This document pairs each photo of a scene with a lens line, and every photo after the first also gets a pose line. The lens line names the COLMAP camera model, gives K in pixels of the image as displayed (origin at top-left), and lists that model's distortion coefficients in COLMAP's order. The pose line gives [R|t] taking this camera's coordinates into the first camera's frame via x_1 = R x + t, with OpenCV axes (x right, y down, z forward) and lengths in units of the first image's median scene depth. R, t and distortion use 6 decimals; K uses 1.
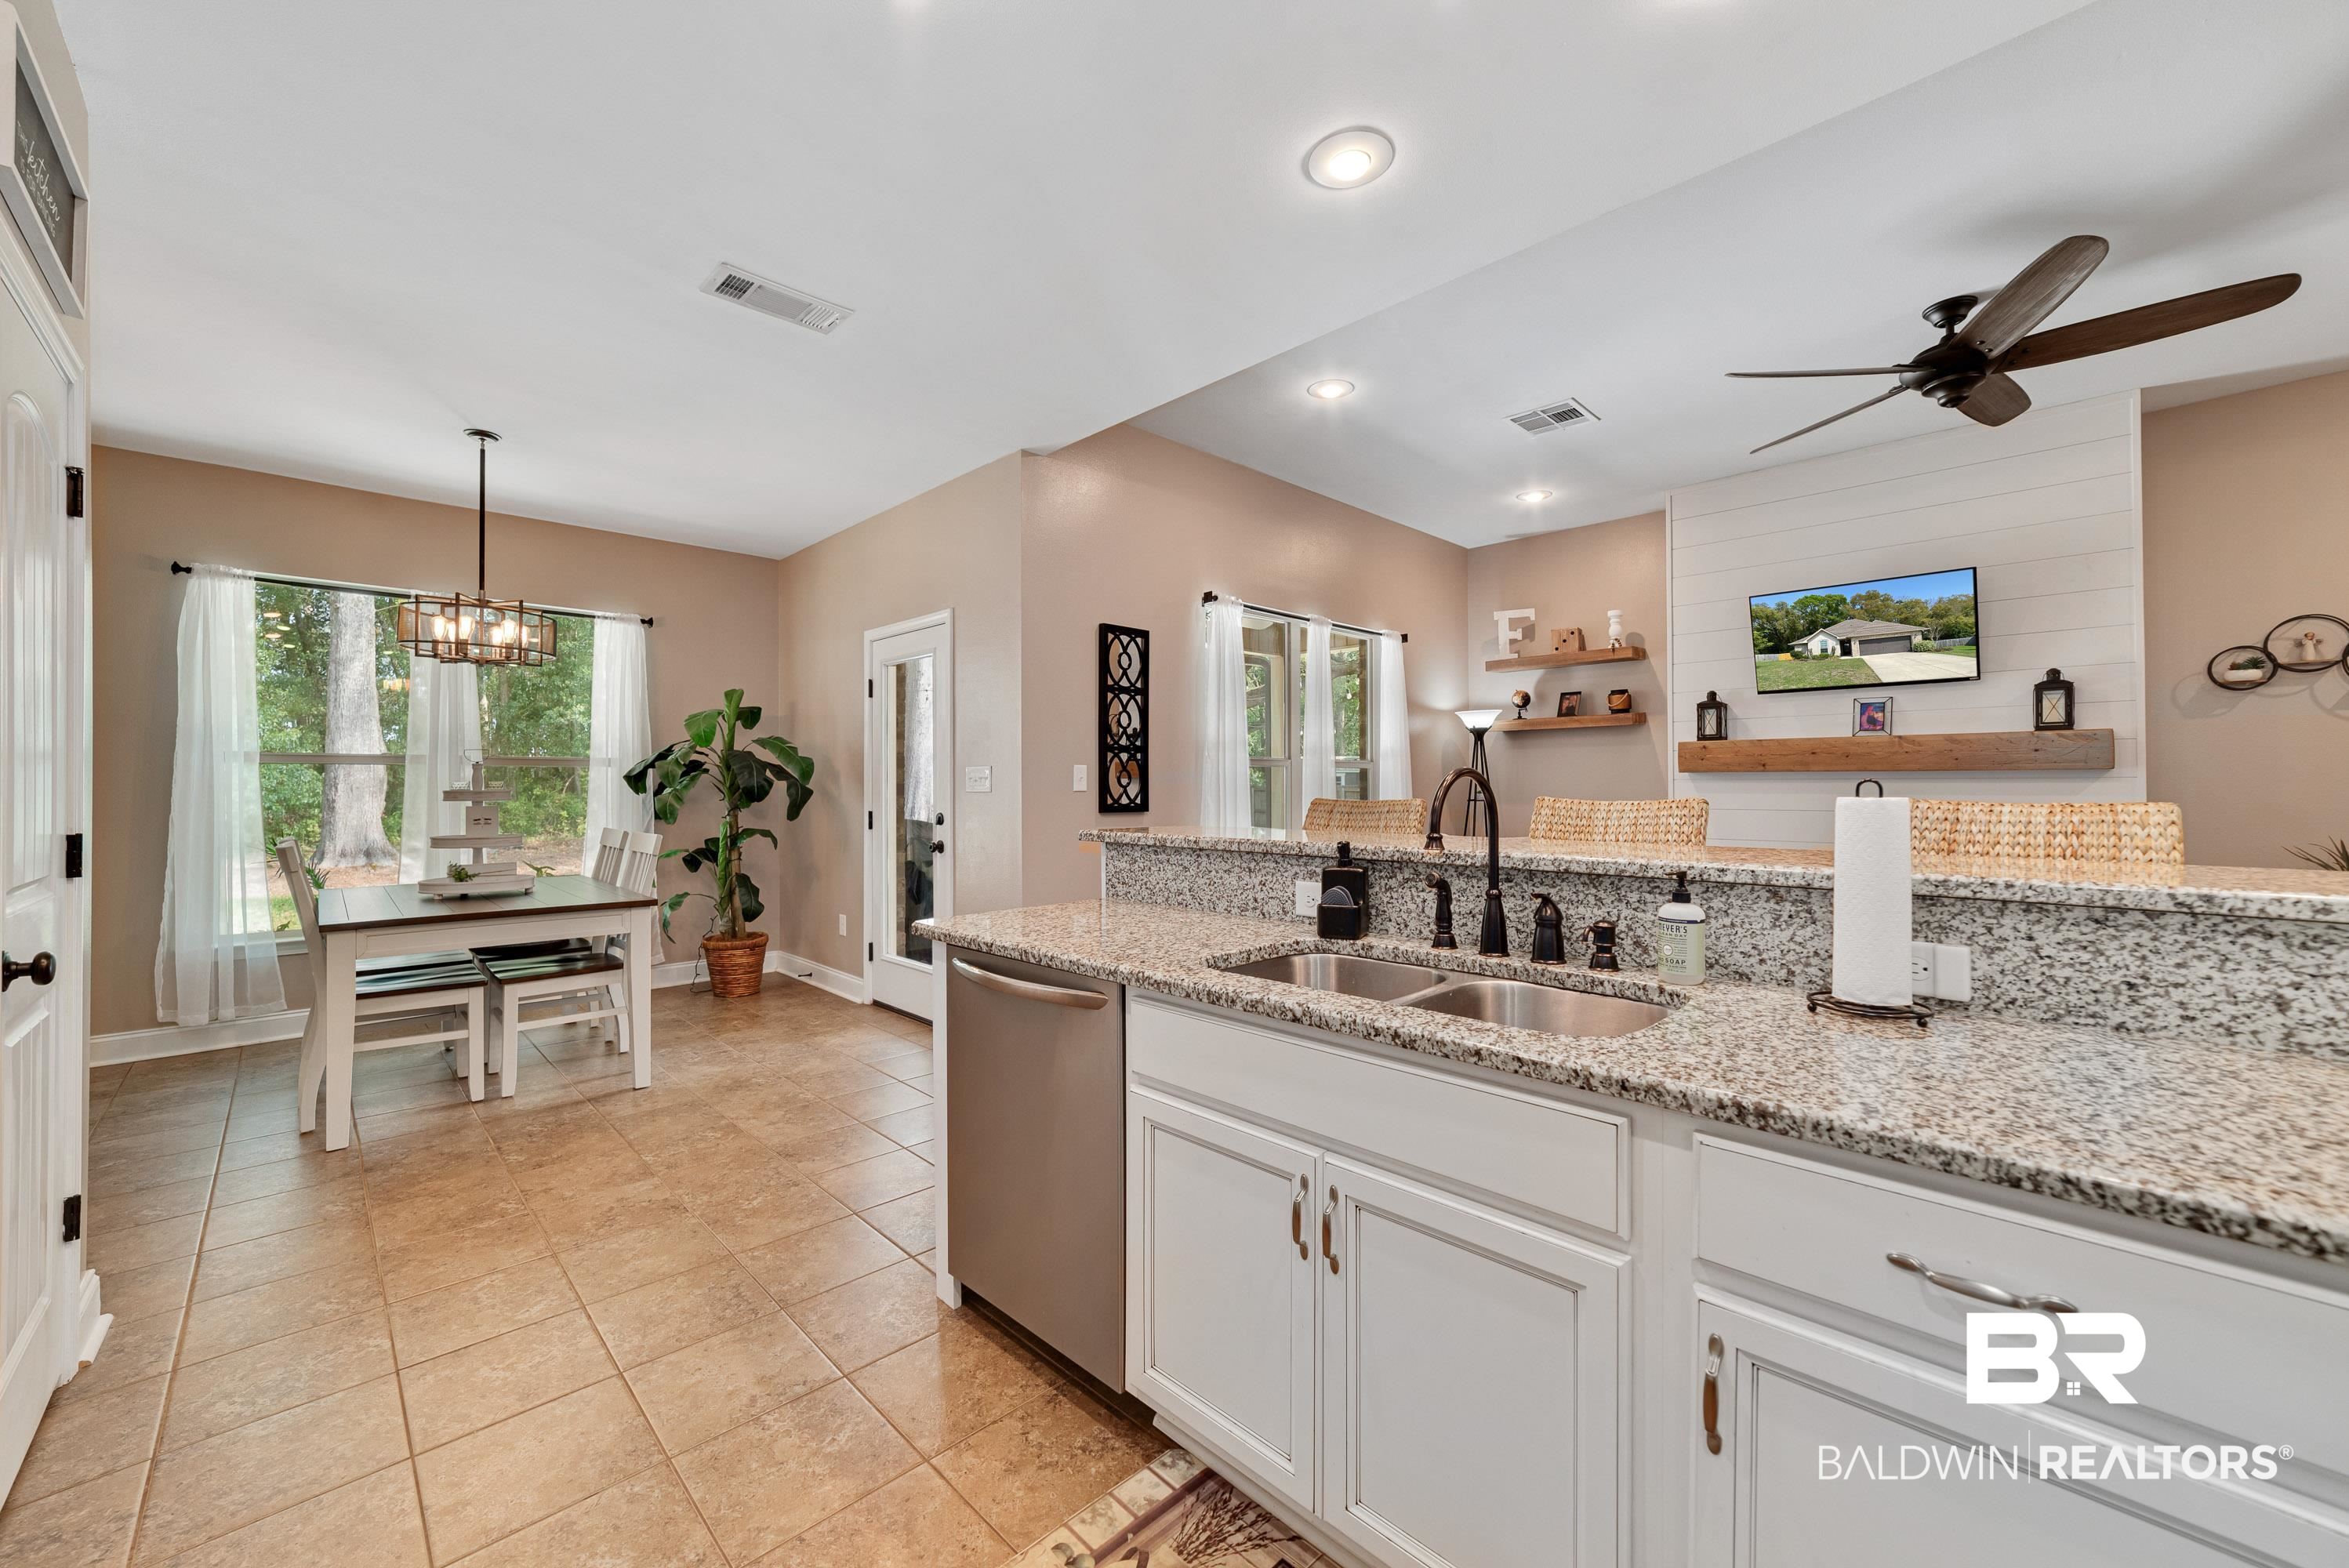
lens RADIAL K [[910.2, 0, 1181.6], [0, 910.2, 777.0], [0, 0, 1]] dist [-0.018989, 0.006023]
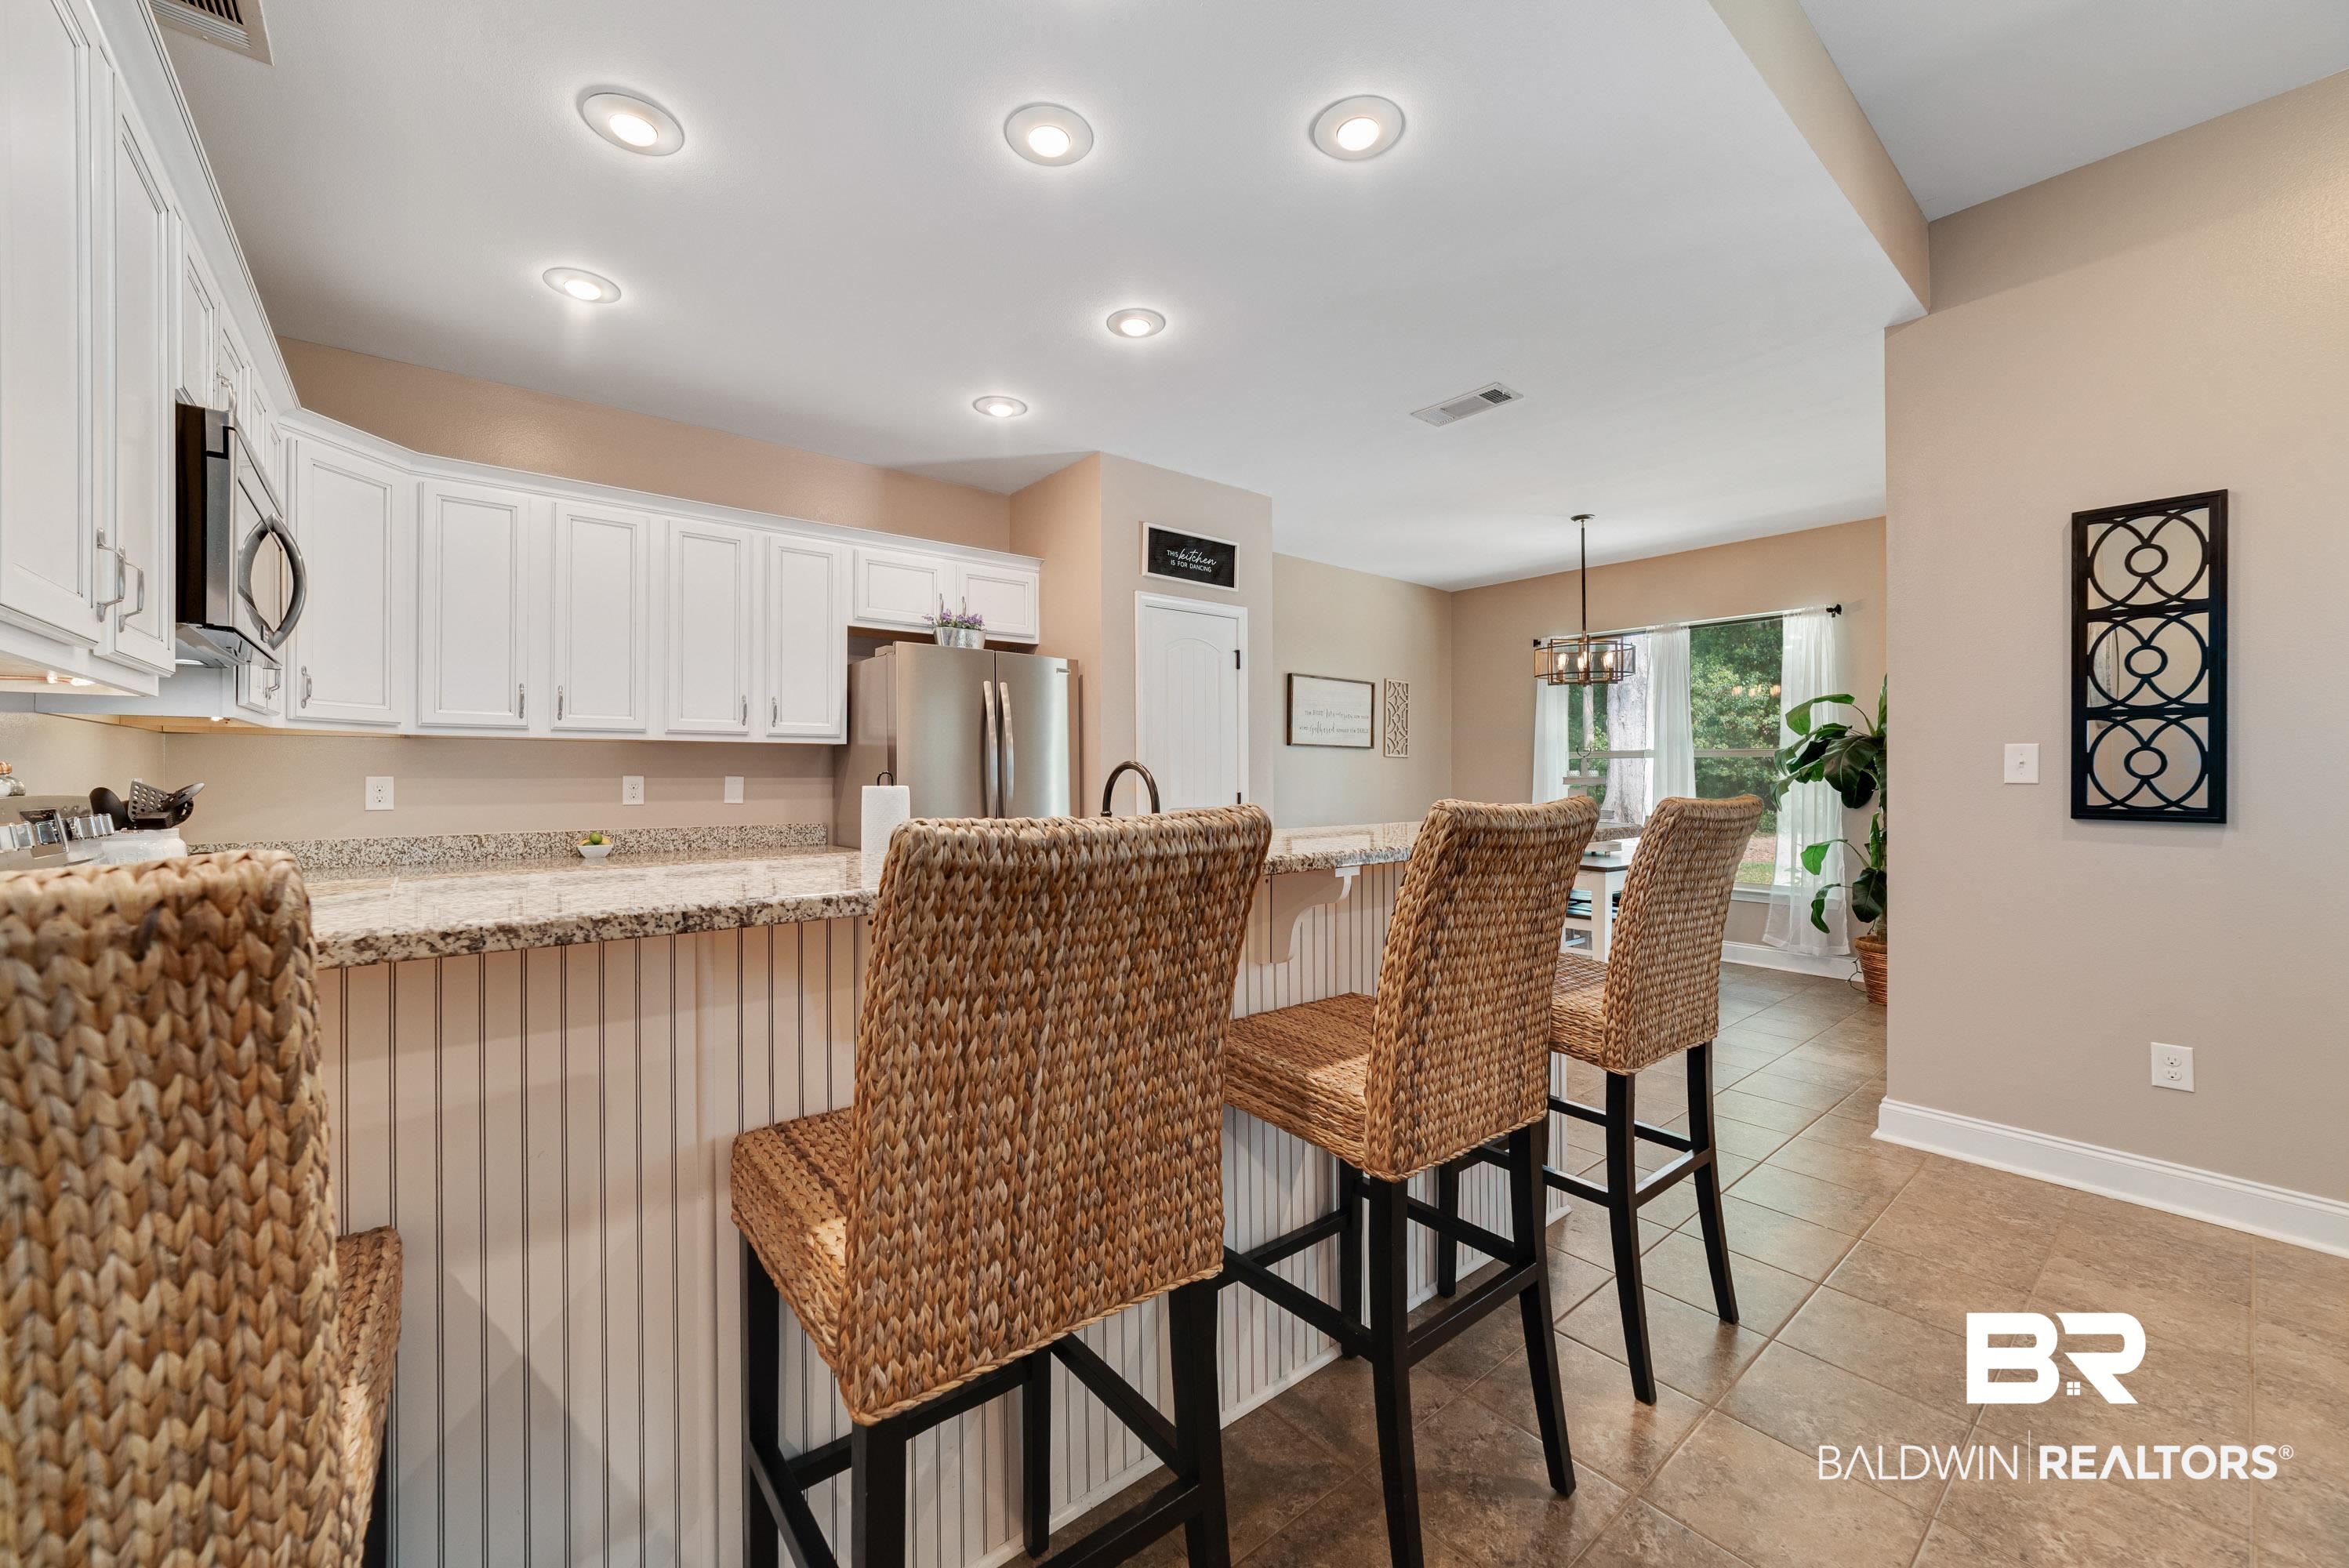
lens RADIAL K [[910.2, 0, 1173.7], [0, 910.2, 777.7], [0, 0, 1]] dist [-0.018989, 0.006023]
pose [[-0.096966, 0.006345, -0.995267, 0.519212], [0.011495, 0.999920, 0.005254, 0.001003], [0.995221, -0.010932, -0.097032, 0.396469]]
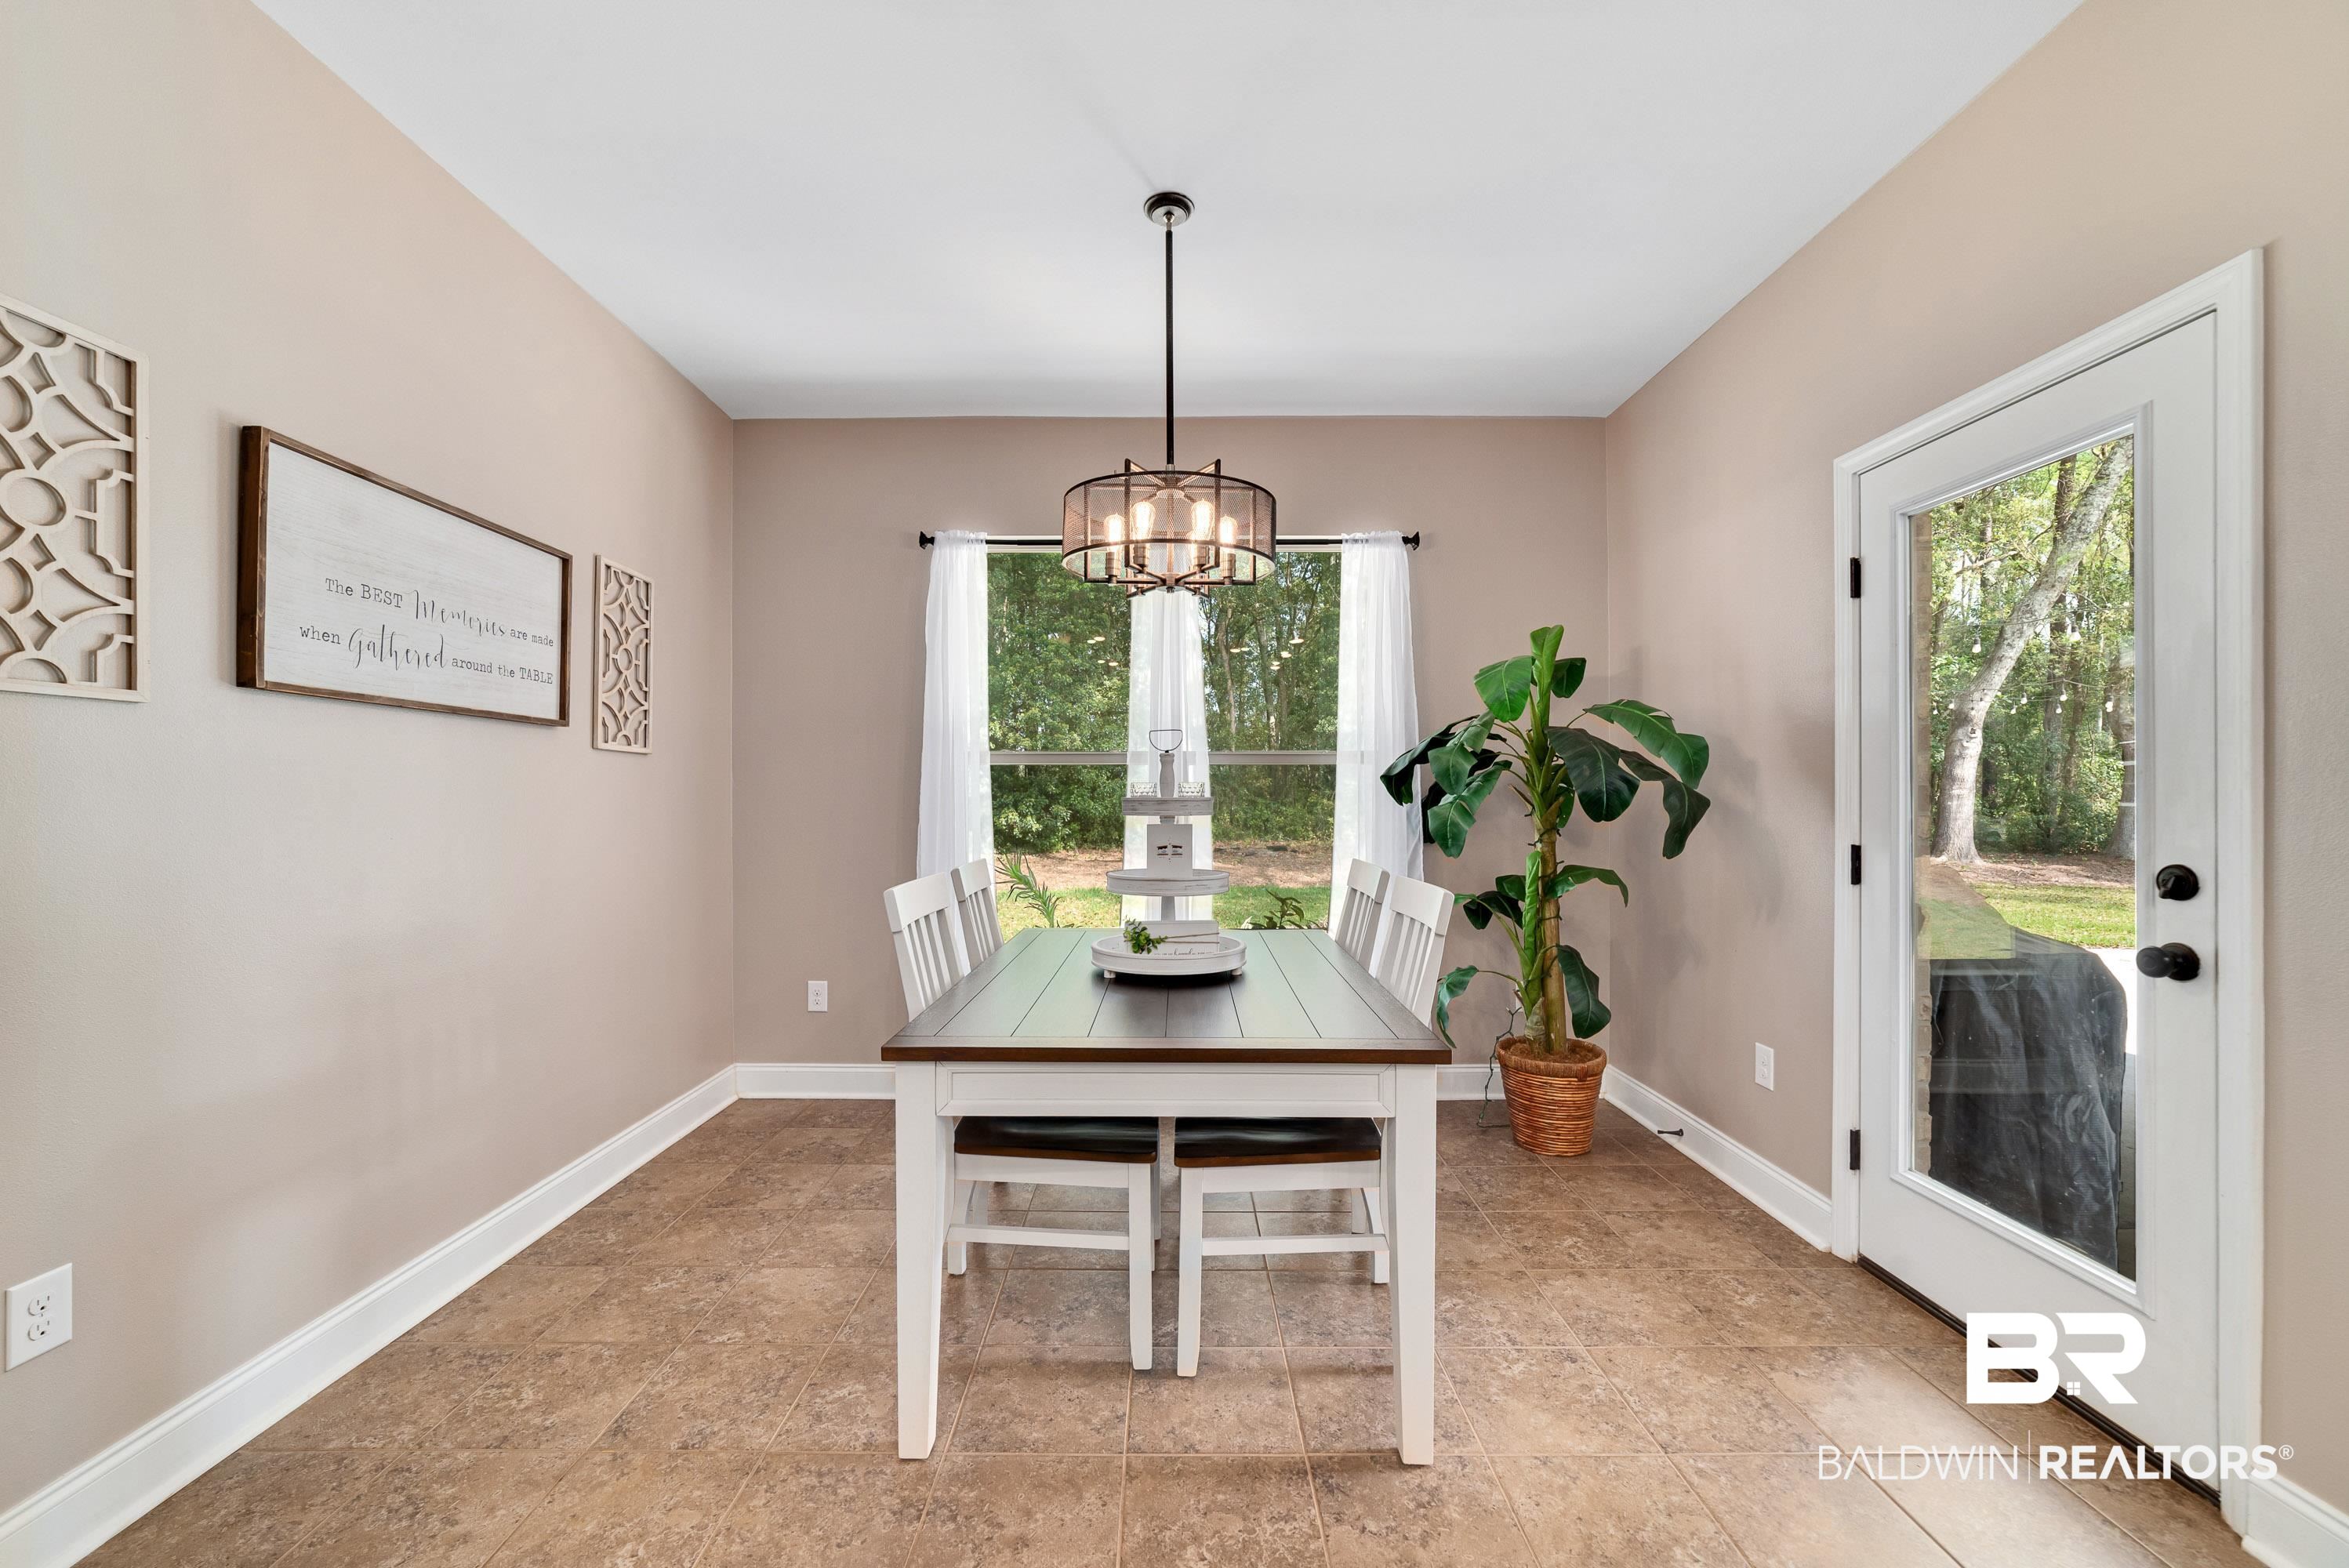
lens RADIAL K [[910.2, 0, 1155.8], [0, 910.2, 801.6], [0, 0, 1]] dist [-0.018989, 0.006023]
pose [[0.699532, 0.006383, -0.714573, -0.272032], [0.006917, 0.999853, 0.015703, 0.005977], [0.714568, -0.015927, 0.699384, 0.441254]]
